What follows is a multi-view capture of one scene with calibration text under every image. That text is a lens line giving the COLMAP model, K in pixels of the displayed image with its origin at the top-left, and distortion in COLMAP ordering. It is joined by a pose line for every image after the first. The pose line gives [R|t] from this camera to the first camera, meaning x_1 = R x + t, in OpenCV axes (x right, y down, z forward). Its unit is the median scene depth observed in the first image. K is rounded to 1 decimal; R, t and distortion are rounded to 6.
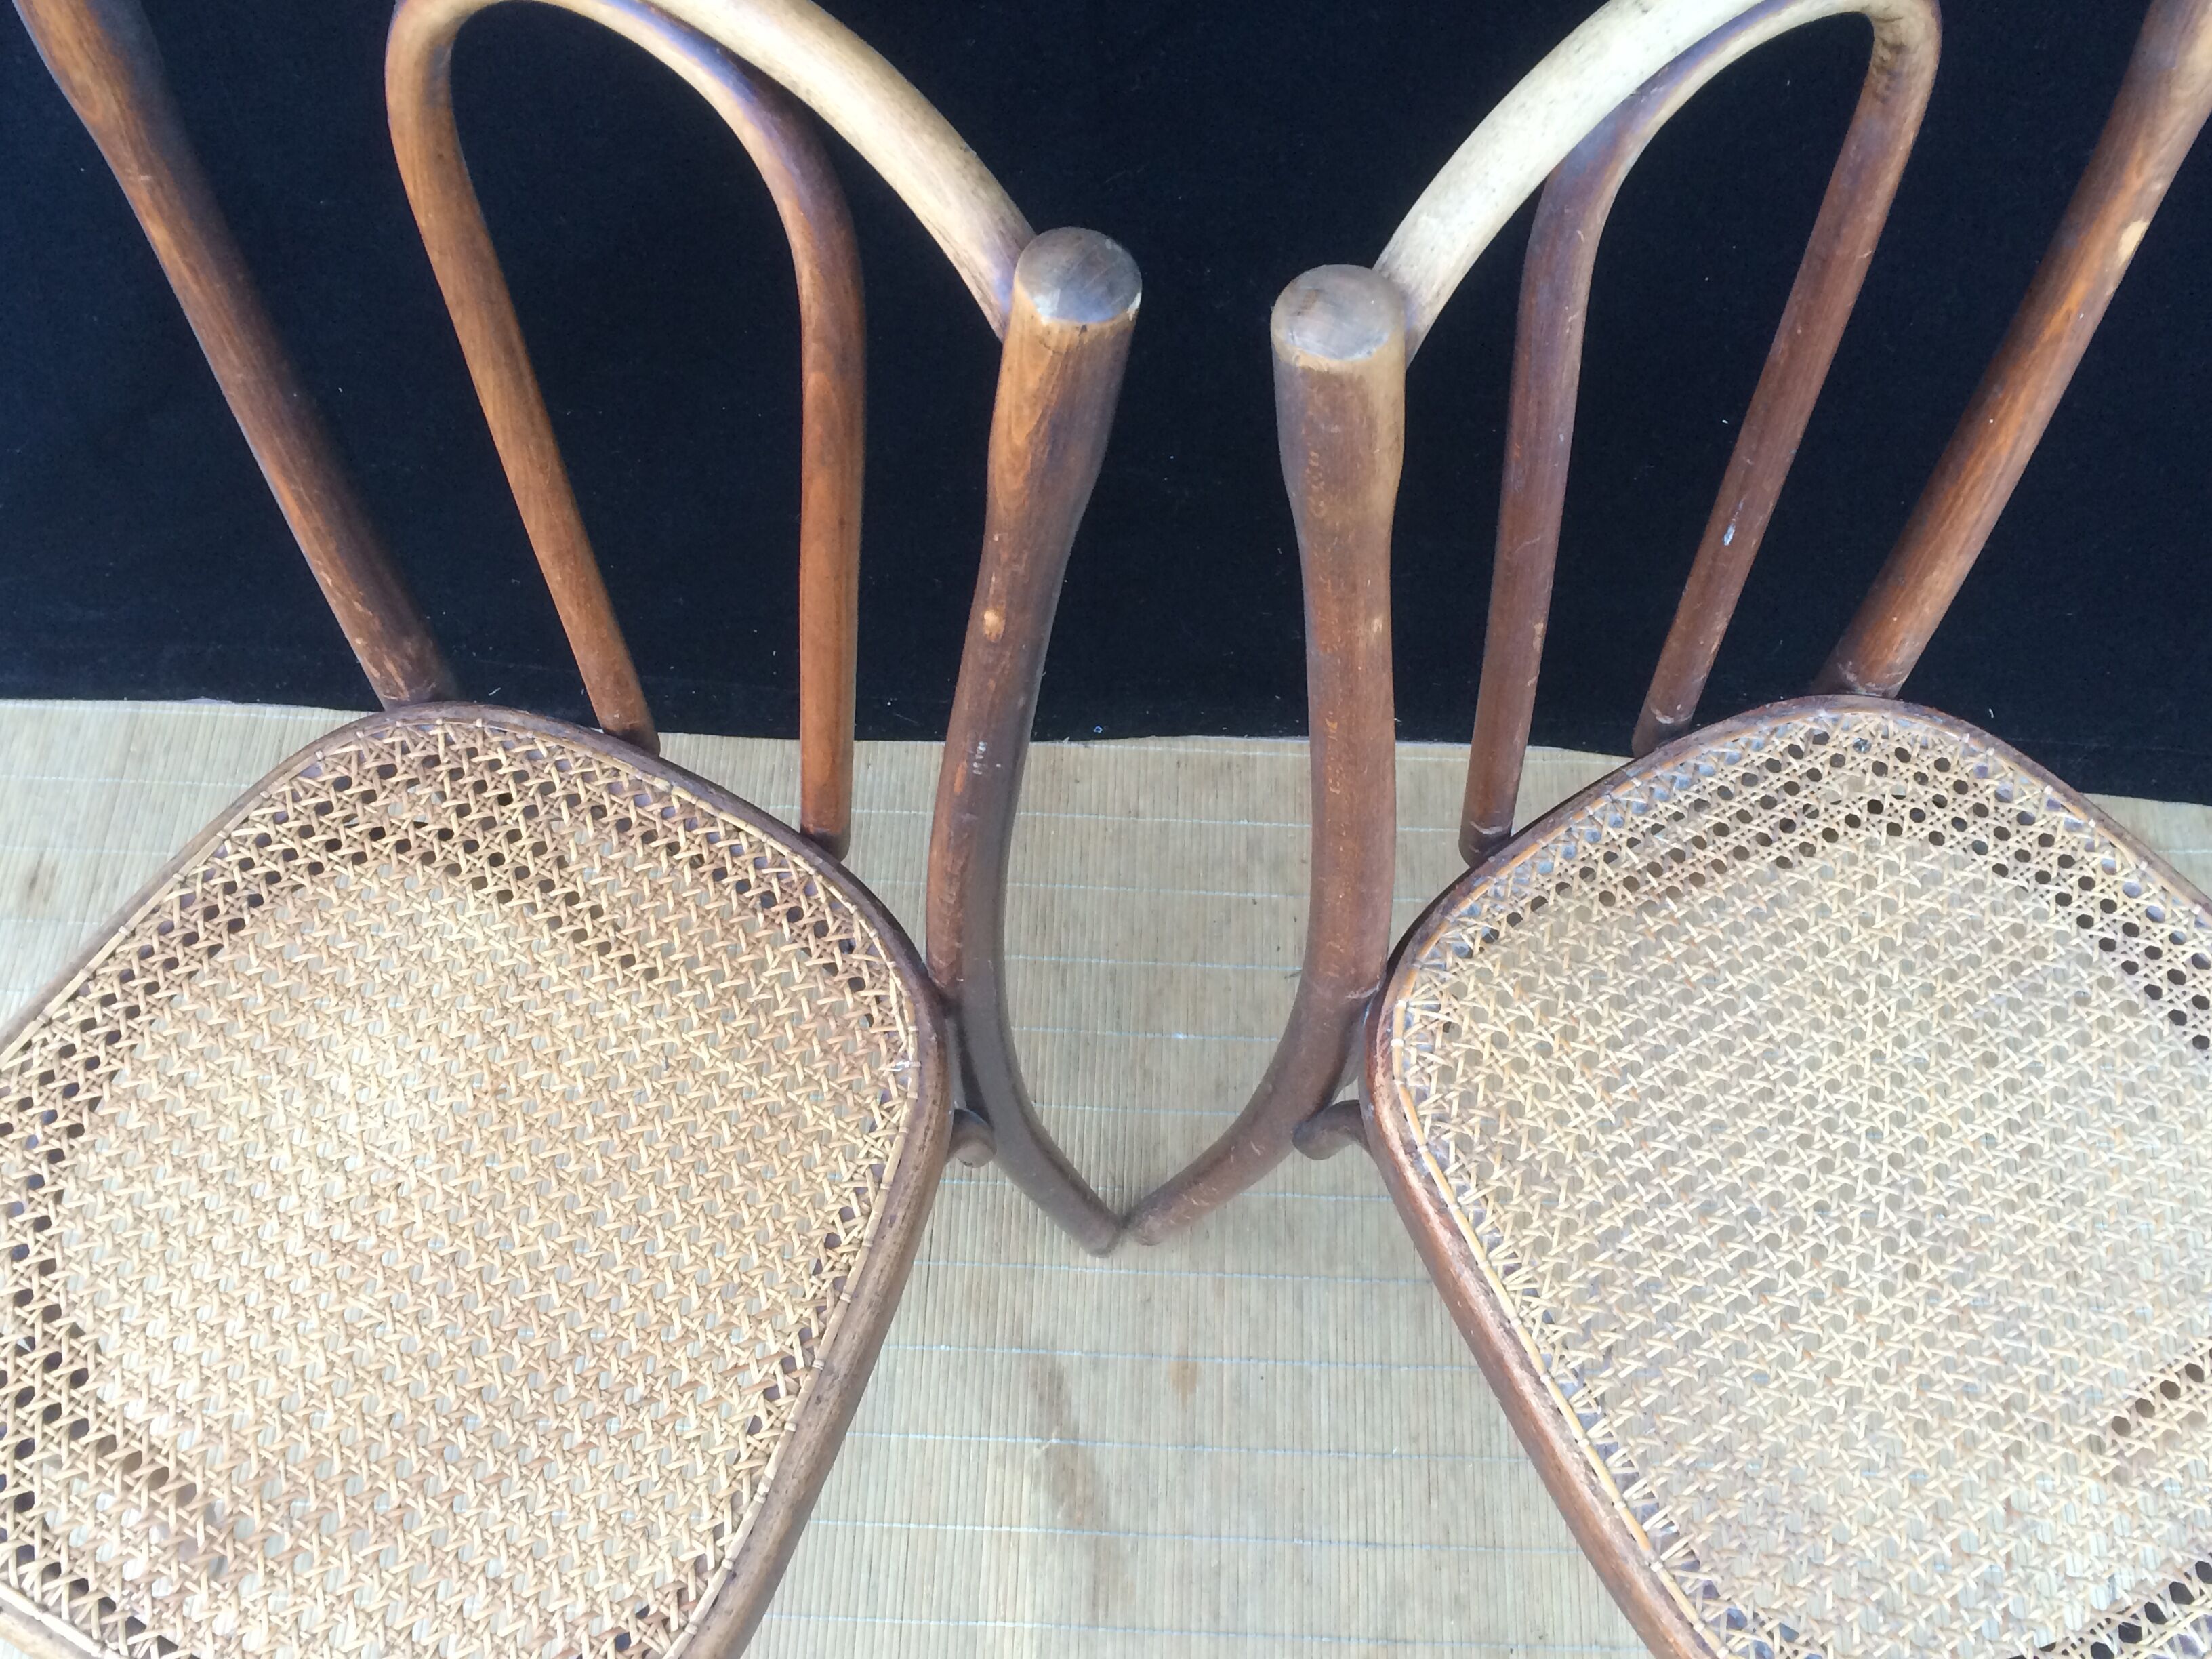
lens RADIAL K [[2339.4, 0, 1106.0], [0, 2339.4, 829.5], [0, 0, 1]] dist [0.083225, -0.112544]
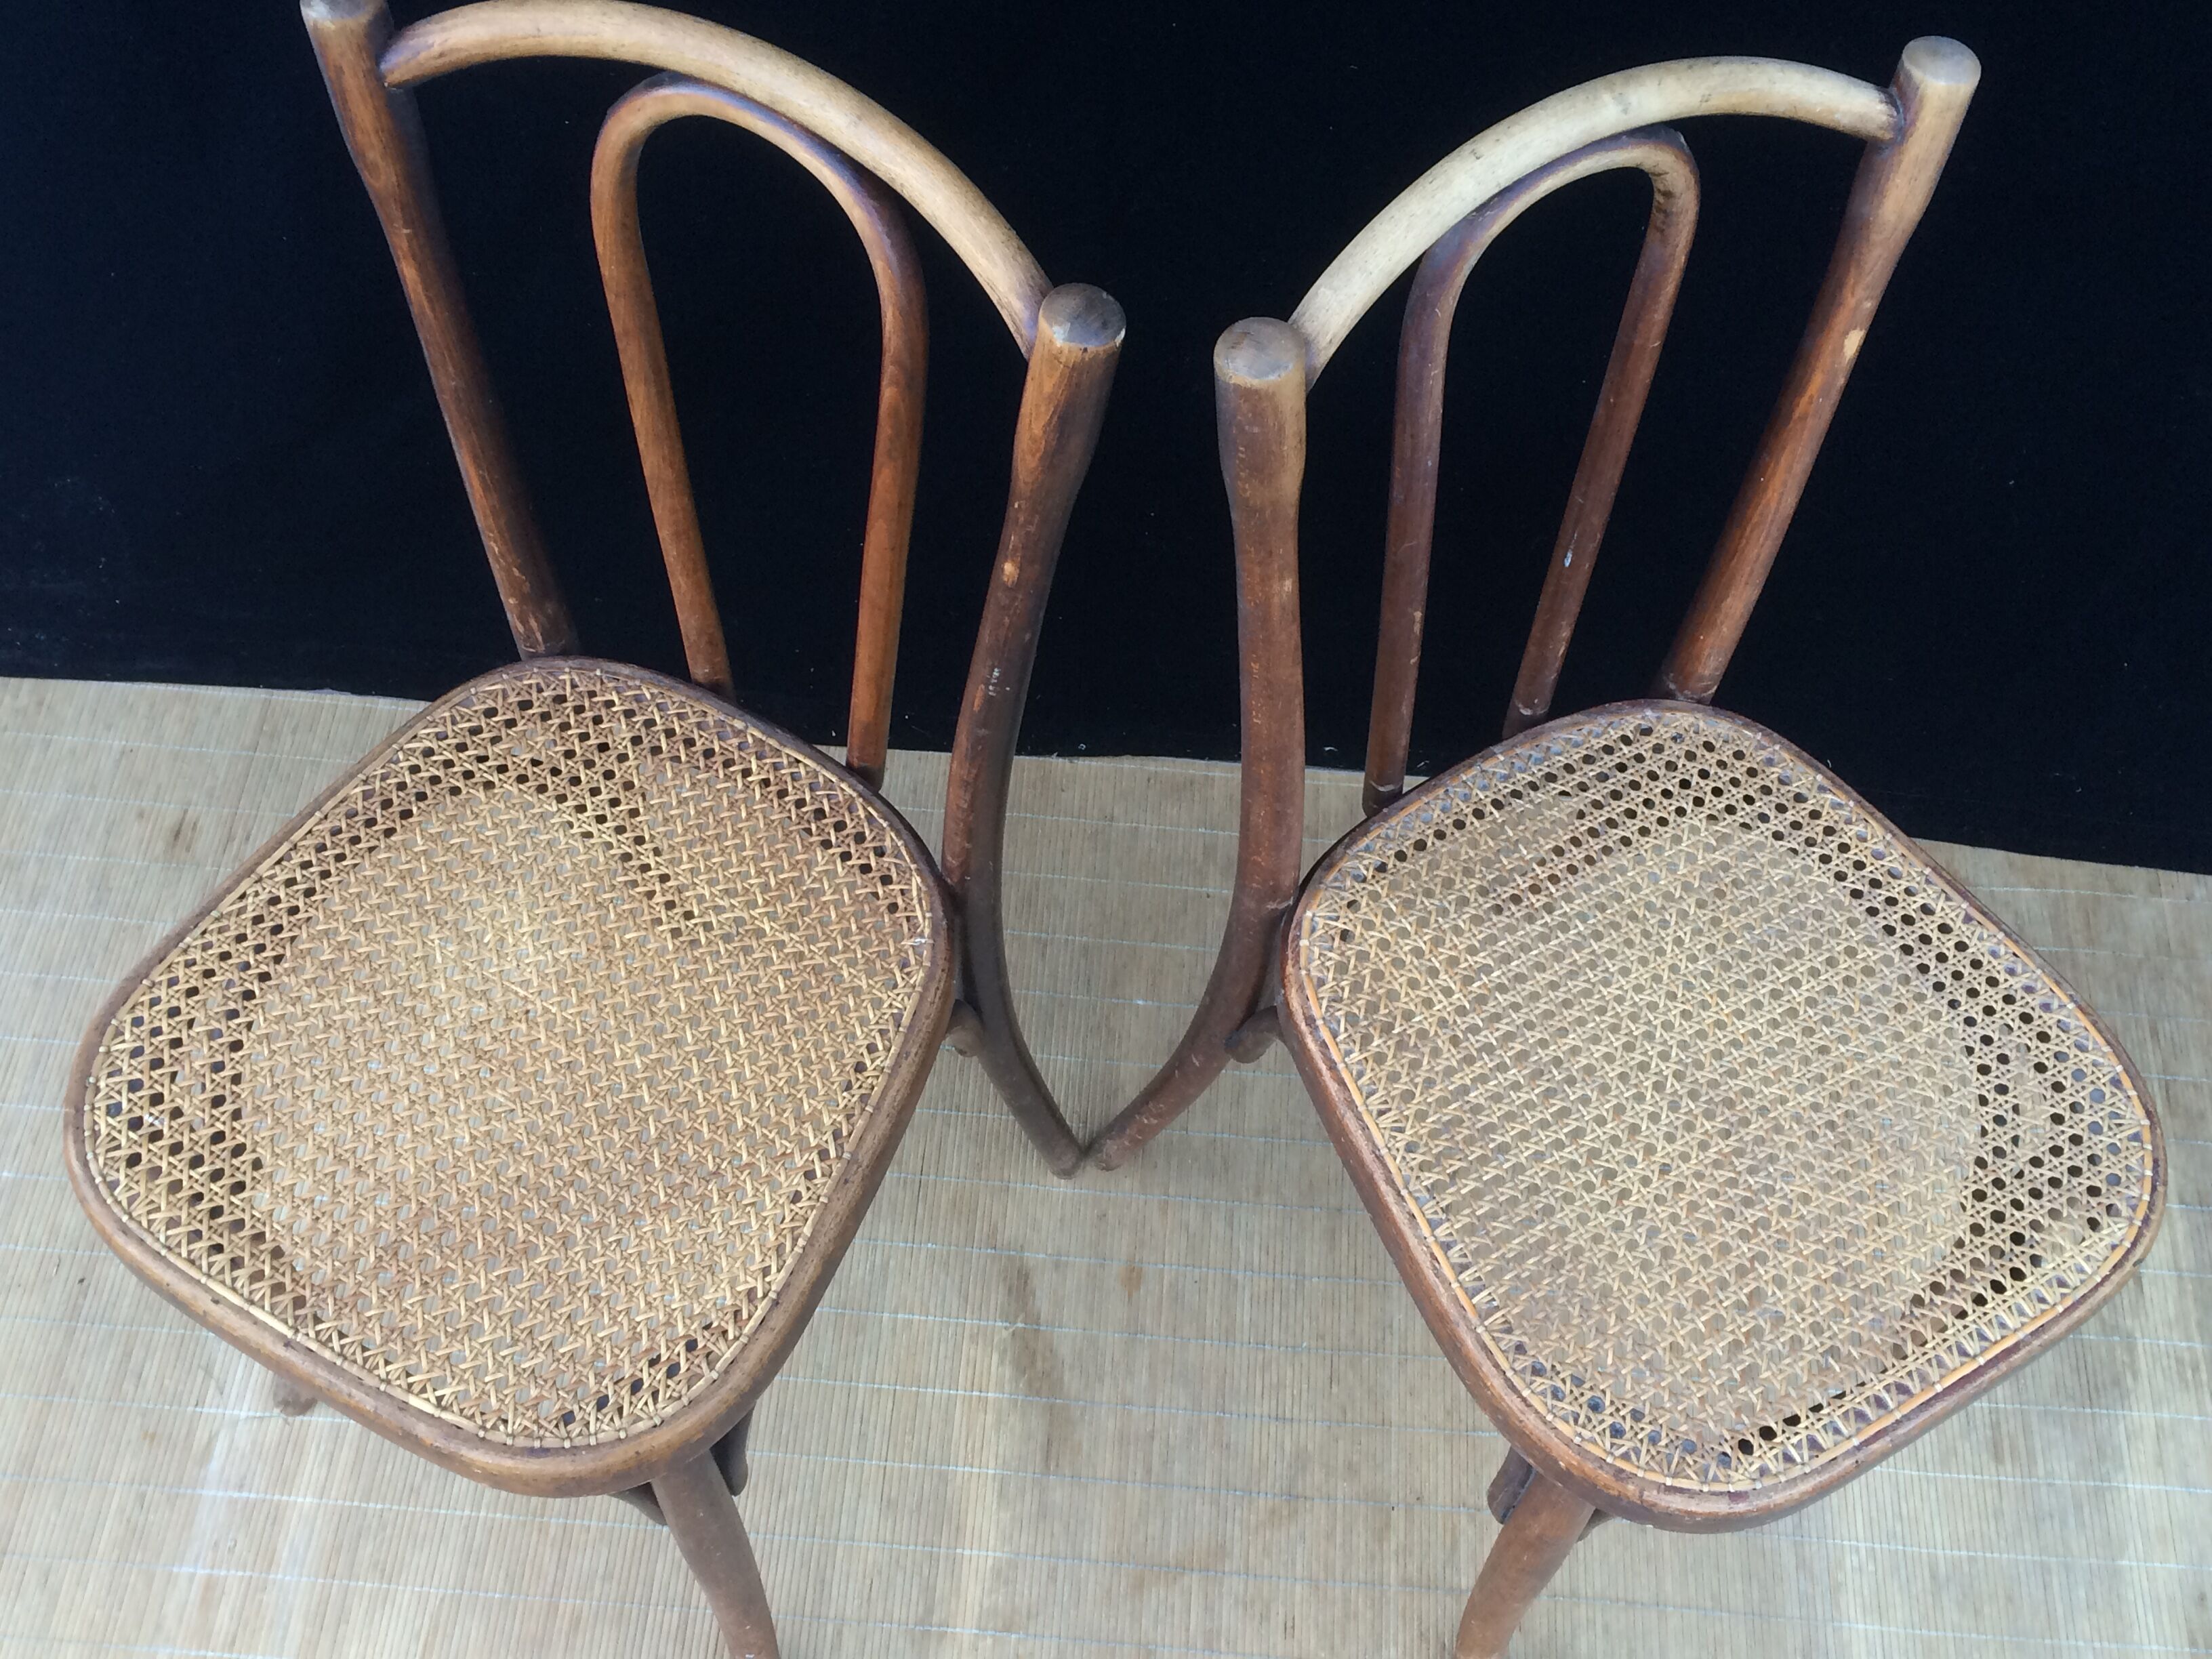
lens RADIAL K [[2353.9, 0, 1112.8], [0, 2353.9, 838.5], [0, 0, 1]] dist [0.058069, -0.017515]
pose [[0.999026, 0.043099, 0.009429, 0.004557], [-0.042483, 0.997415, -0.057957, 0.116422], [-0.011902, 0.057500, 0.998275, -0.300947]]
